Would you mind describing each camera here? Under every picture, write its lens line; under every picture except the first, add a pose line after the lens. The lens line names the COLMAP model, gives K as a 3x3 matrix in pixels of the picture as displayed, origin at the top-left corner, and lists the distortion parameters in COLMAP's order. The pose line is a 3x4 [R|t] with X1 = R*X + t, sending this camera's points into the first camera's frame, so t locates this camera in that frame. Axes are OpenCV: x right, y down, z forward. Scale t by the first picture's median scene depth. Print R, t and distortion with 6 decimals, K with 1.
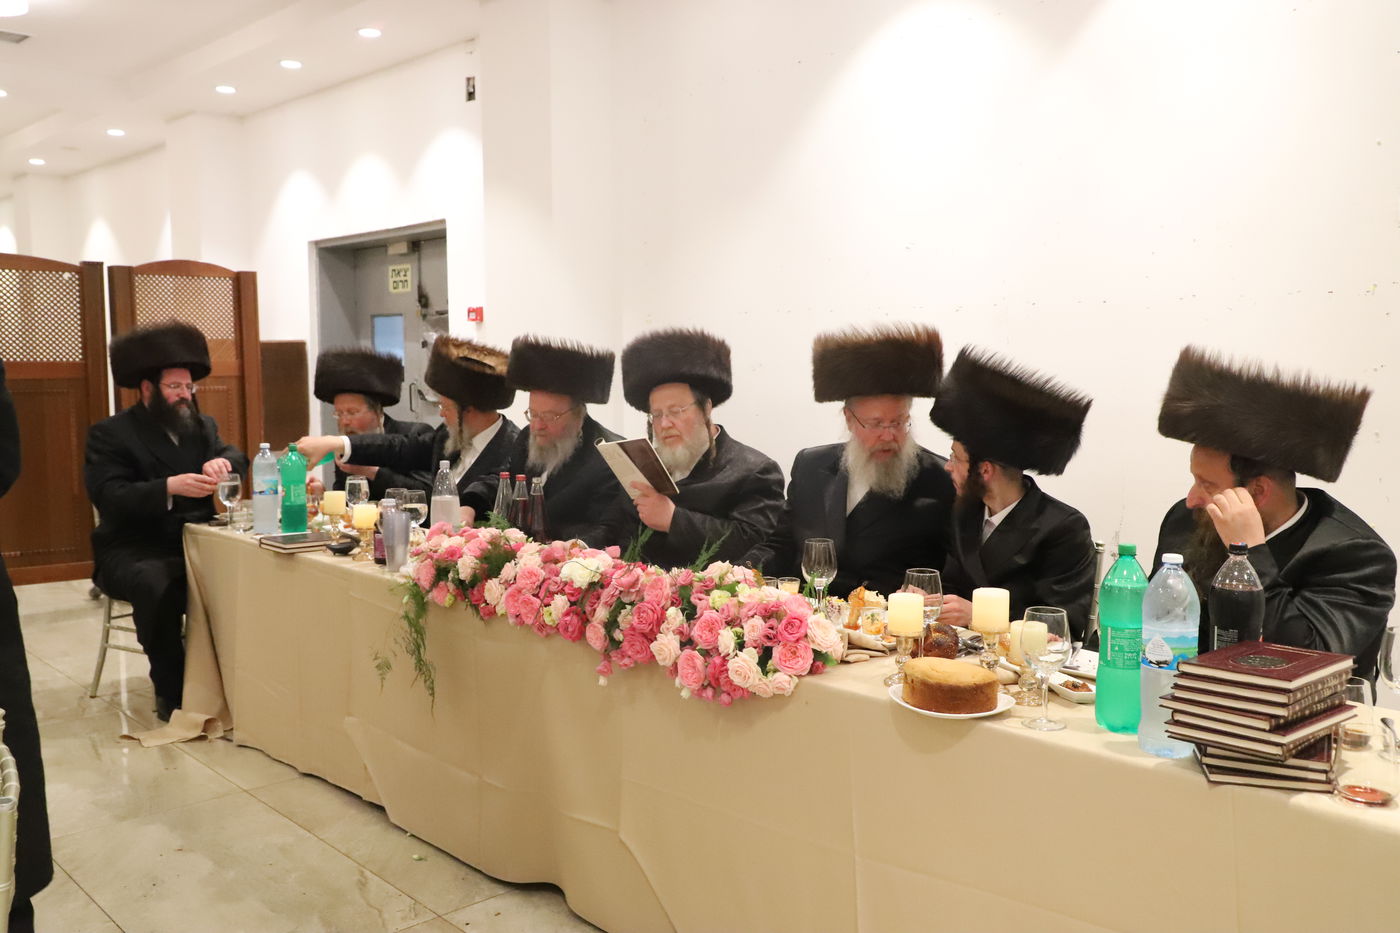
lens RADIAL K [[1215.3, 0, 703.7], [0, 1215.3, 470.3], [0, 0, 1]] dist [0.002237, 0.041257]
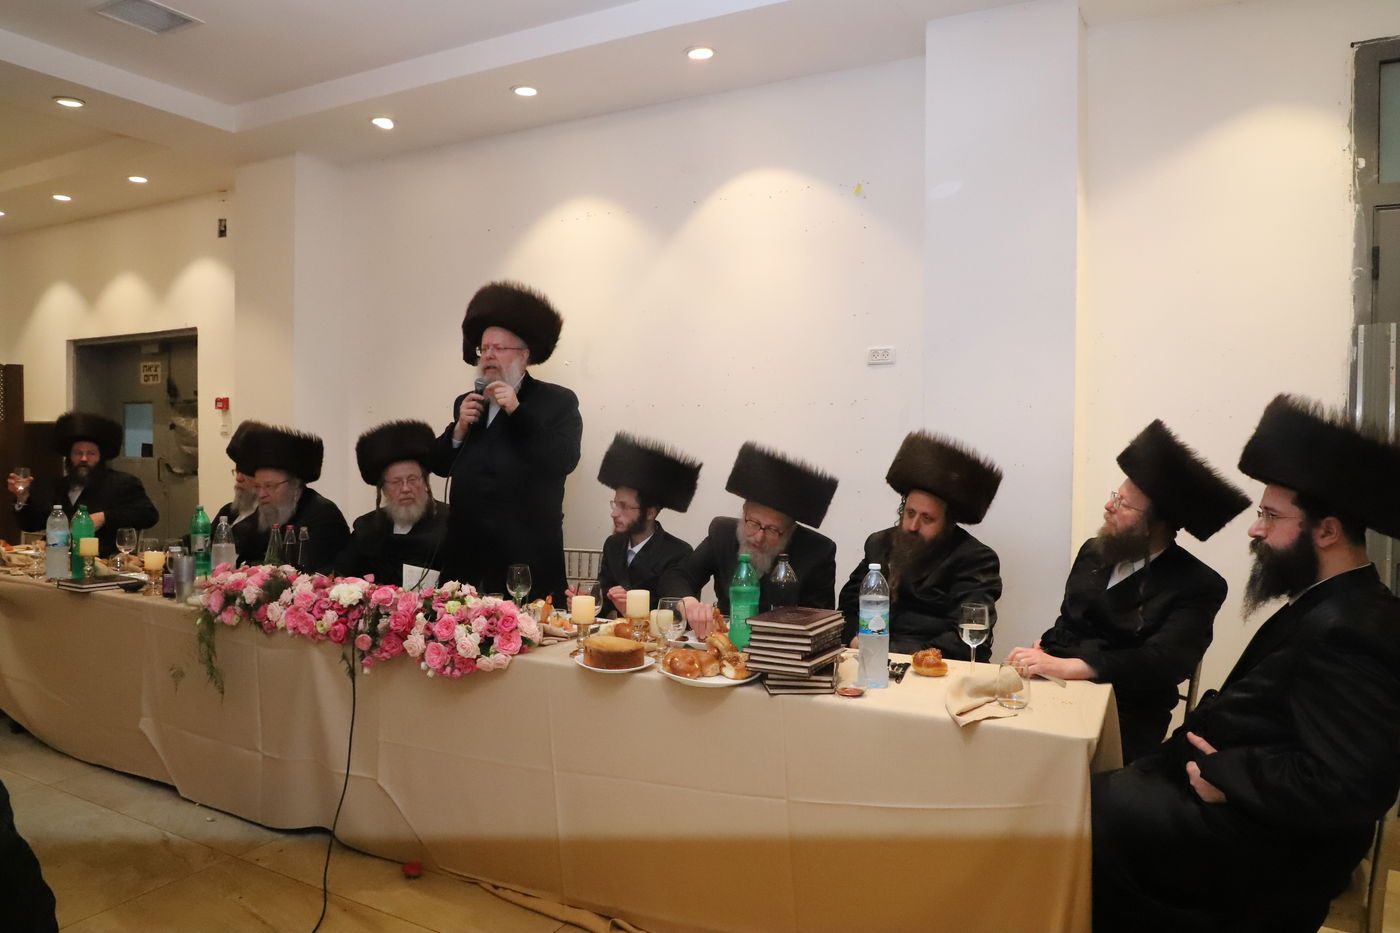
lens RADIAL K [[944.4, 0, 700.1], [0, 944.4, 471.7], [0, 0, 1]] dist [-0.075676, 0.032306]
pose [[0.948029, 0.001713, 0.318178, -0.053801], [0.017603, 0.998172, -0.057825, 0.013212], [-0.317695, 0.060421, 0.946266, -0.129935]]
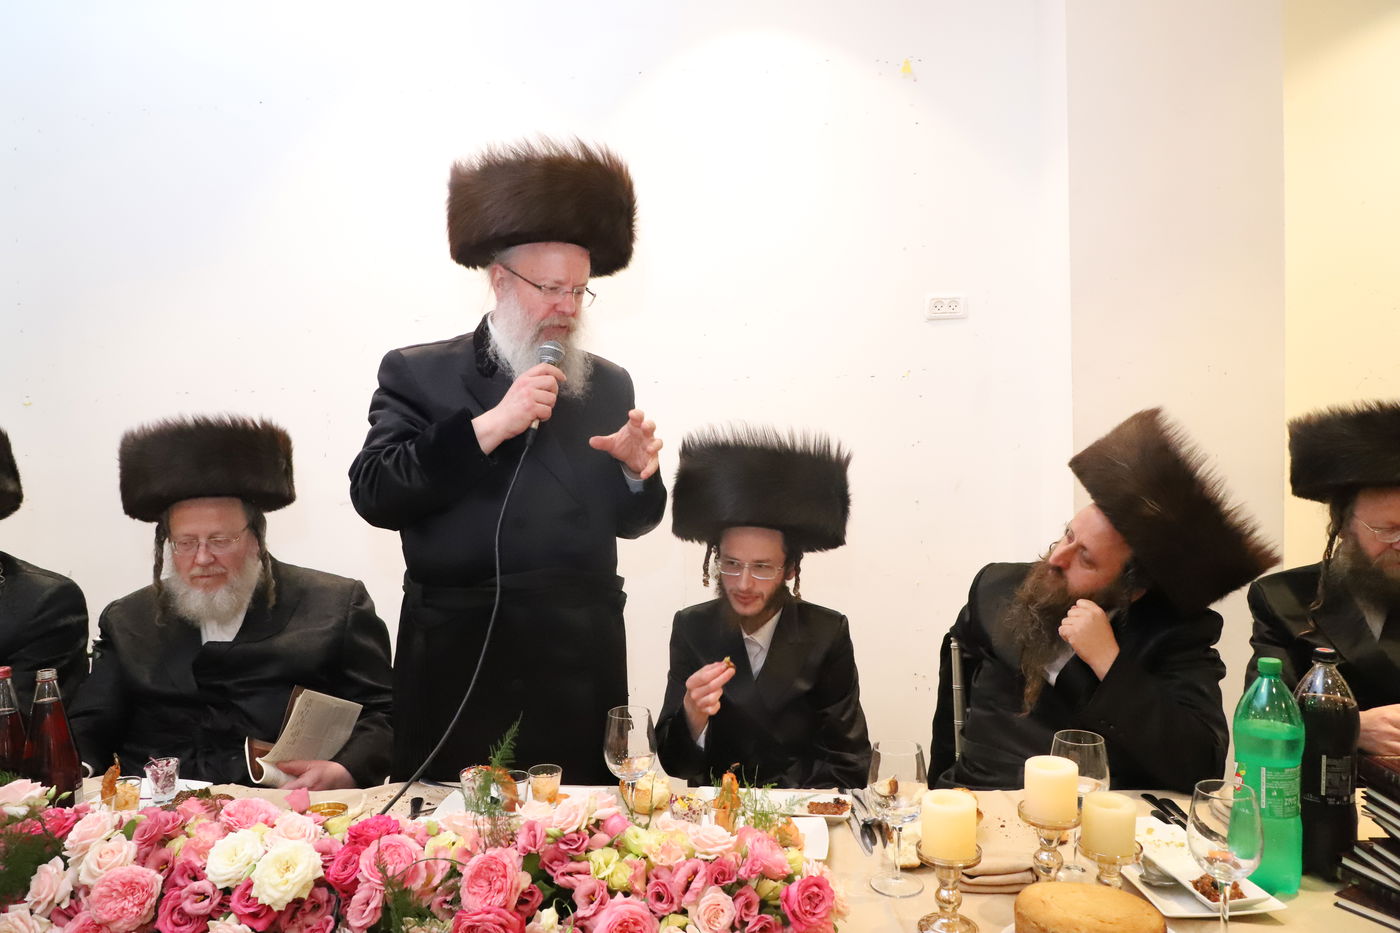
lens RADIAL K [[944.4, 0, 695.6], [0, 944.4, 464.2], [0, 0, 1]] dist [-0.075676, 0.032306]
pose [[0.756325, -0.032504, 0.653388, -0.197646], [0.078158, 0.996101, -0.040918, -0.050606], [-0.649511, 0.082015, 0.755916, 0.534839]]
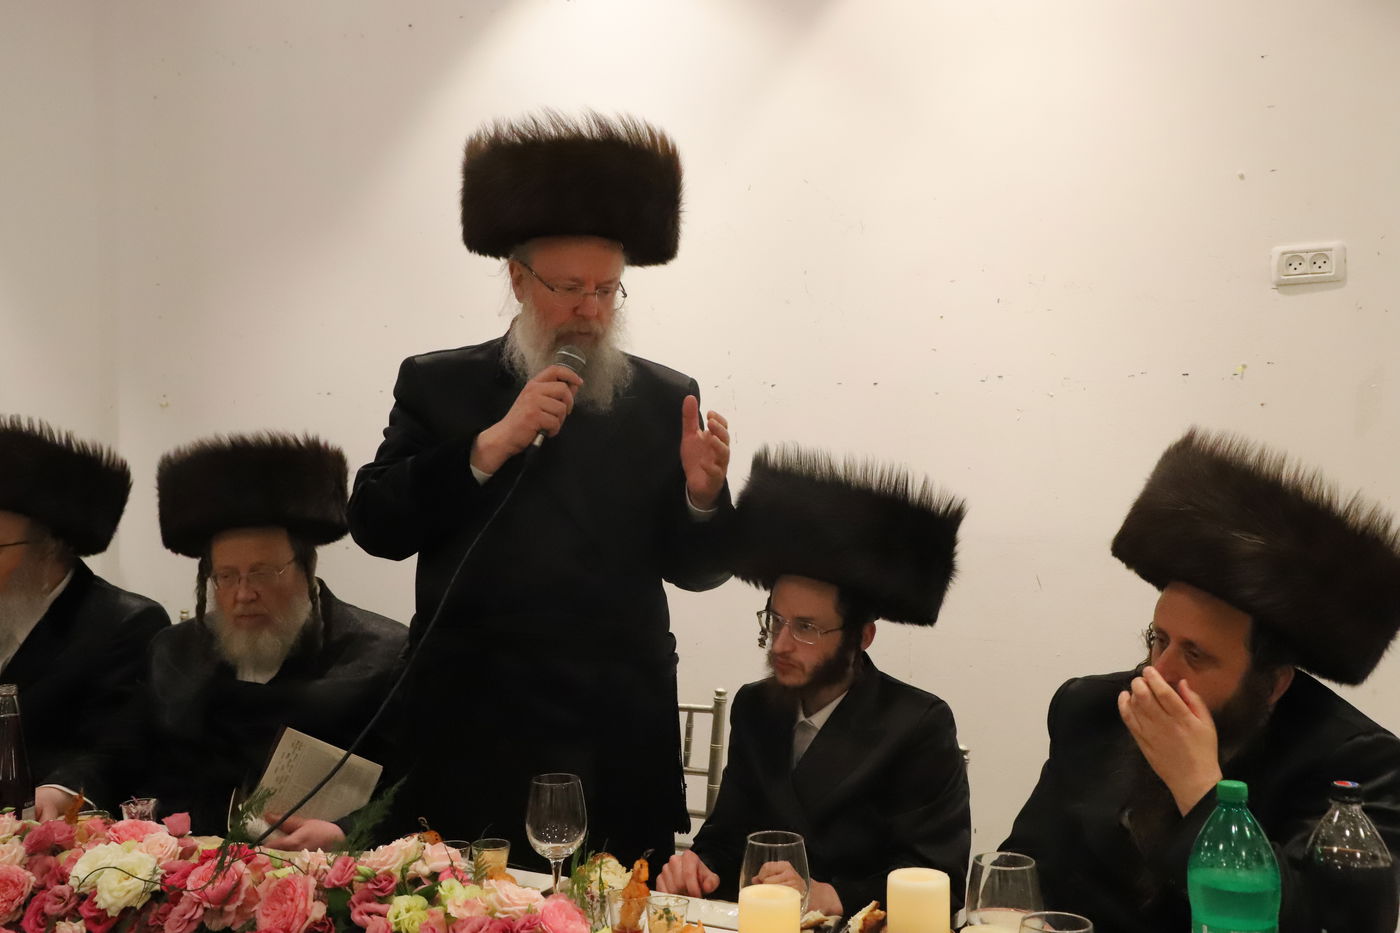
lens RADIAL K [[1551.6, 0, 691.7], [0, 1551.6, 468.9], [0, 0, 1]] dist [0.112688, 0.000000]
pose [[0.950503, -0.003887, 0.310692, -0.071288], [0.029983, 0.996403, -0.079263, -0.027491], [-0.309266, 0.084655, 0.947200, 0.236023]]
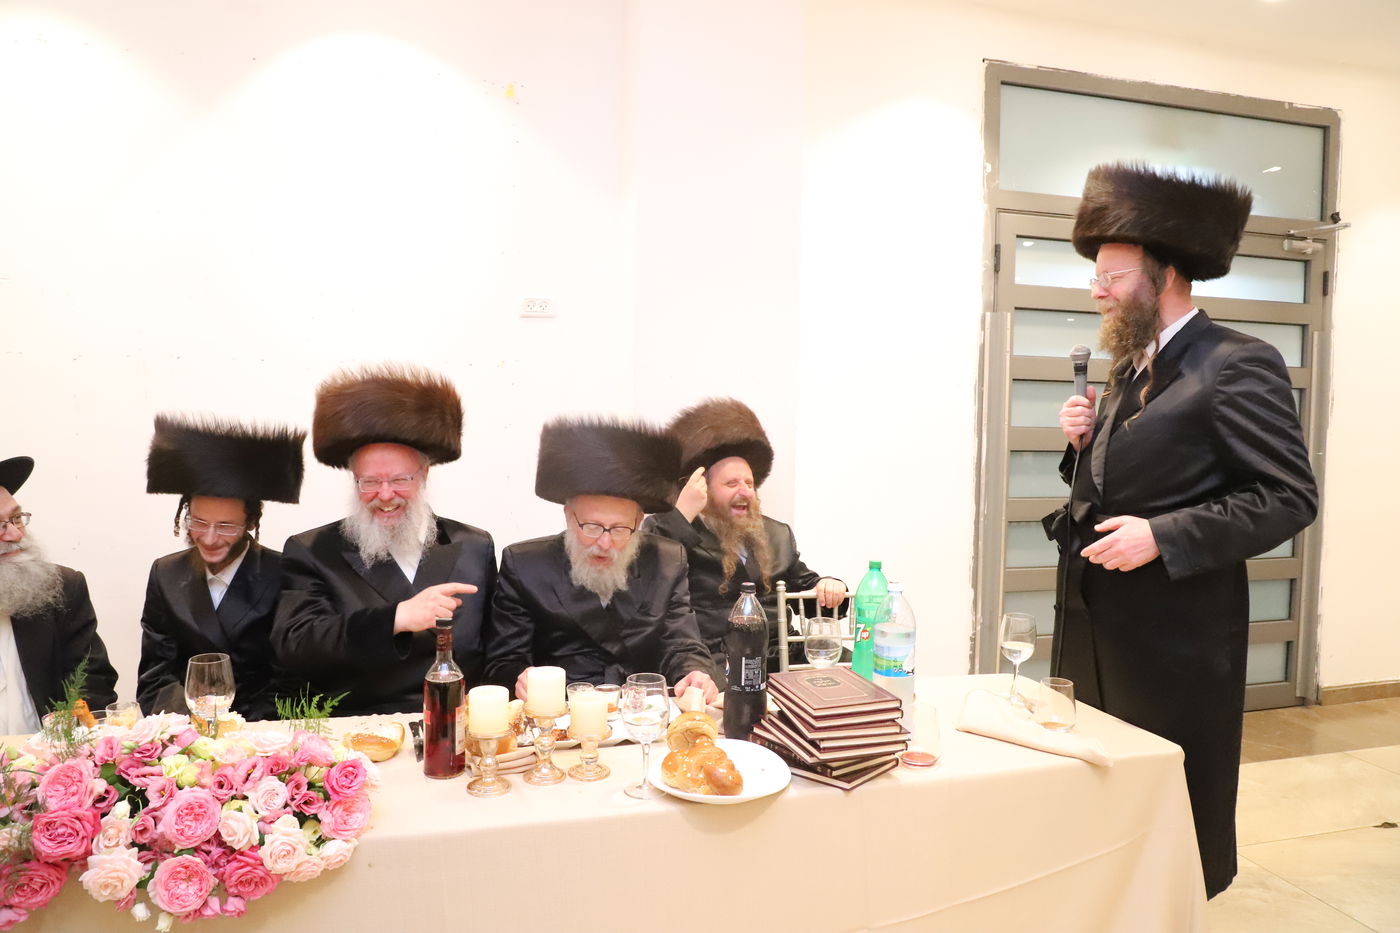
lens RADIAL K [[944.4, 0, 700.5], [0, 944.4, 460.6], [0, 0, 1]] dist [-0.075676, 0.032306]
pose [[0.466334, -0.036563, 0.883853, -0.259598], [0.065272, 0.997844, 0.006840, -0.045936], [-0.882197, 0.054501, 0.467715, 0.407606]]
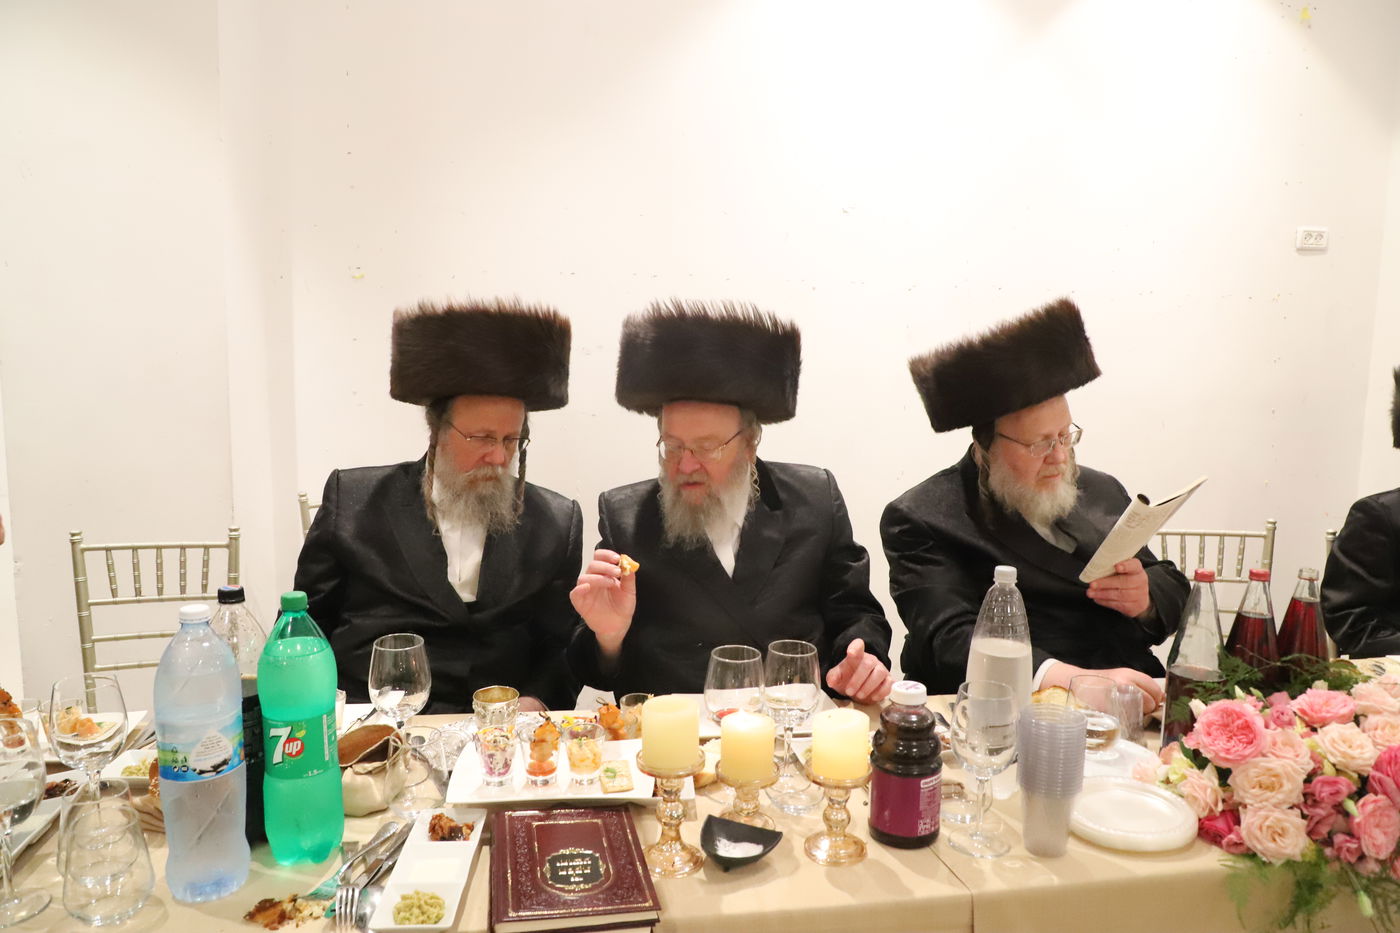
lens RADIAL K [[944.4, 0, 692.9], [0, 944.4, 466.9], [0, 0, 1]] dist [-0.075676, 0.032306]
pose [[0.564946, -0.098097, 0.819276, -0.672182], [0.061430, 0.995153, 0.076796, -0.094493], [-0.822838, 0.006942, 0.568233, 1.079213]]
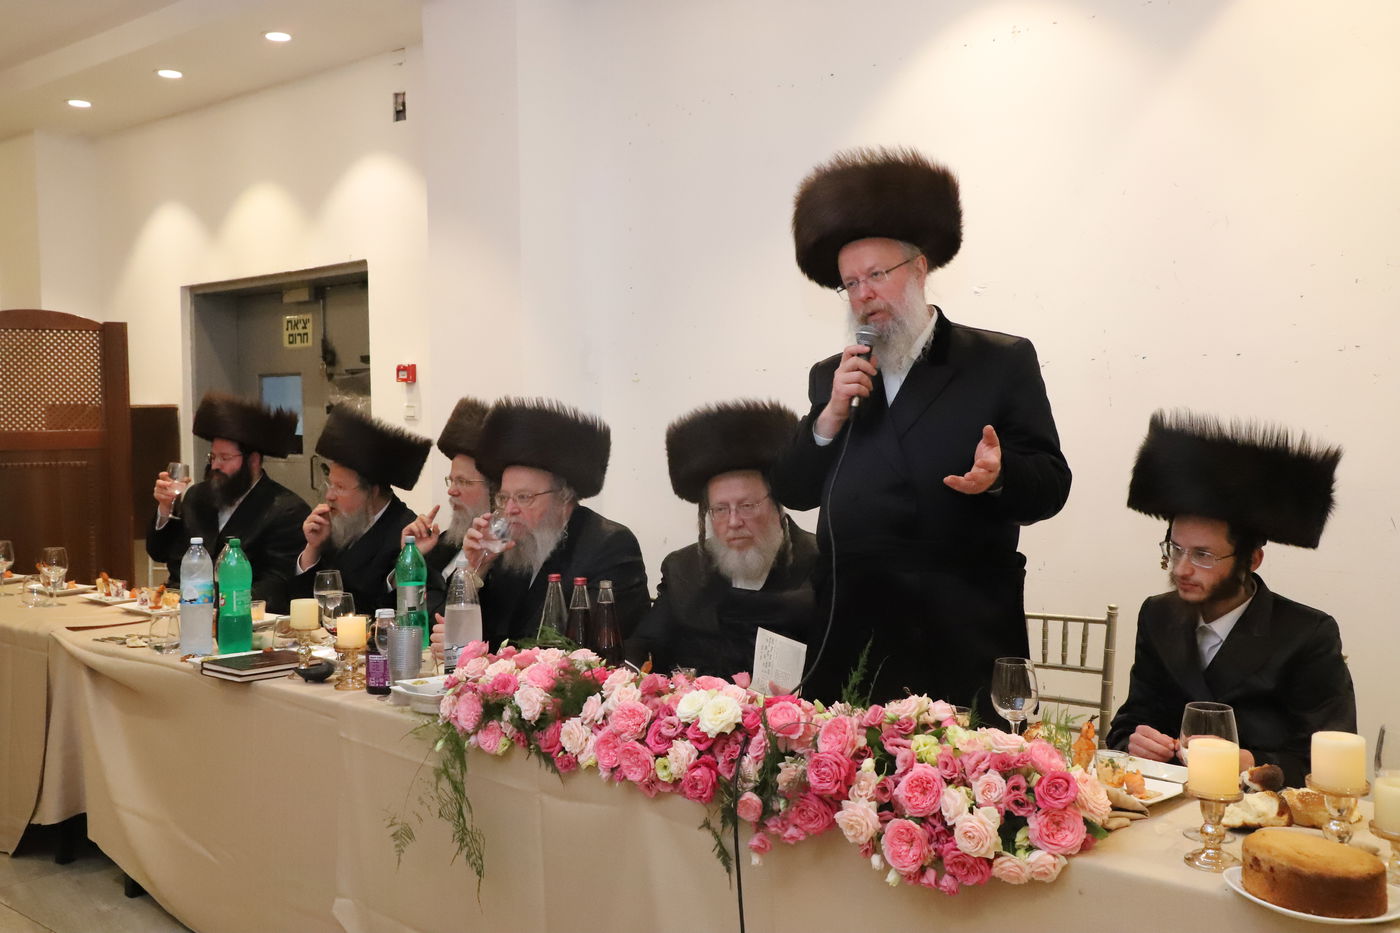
lens RADIAL K [[1341.4, 0, 693.0], [0, 1341.4, 473.1], [0, 0, 1]] dist [0.051264, 0.000000]
pose [[0.995521, -0.010055, 0.094007, -0.175578], [0.015072, 0.998491, -0.052811, -0.018258], [-0.093334, 0.053991, 0.994170, 0.148560]]
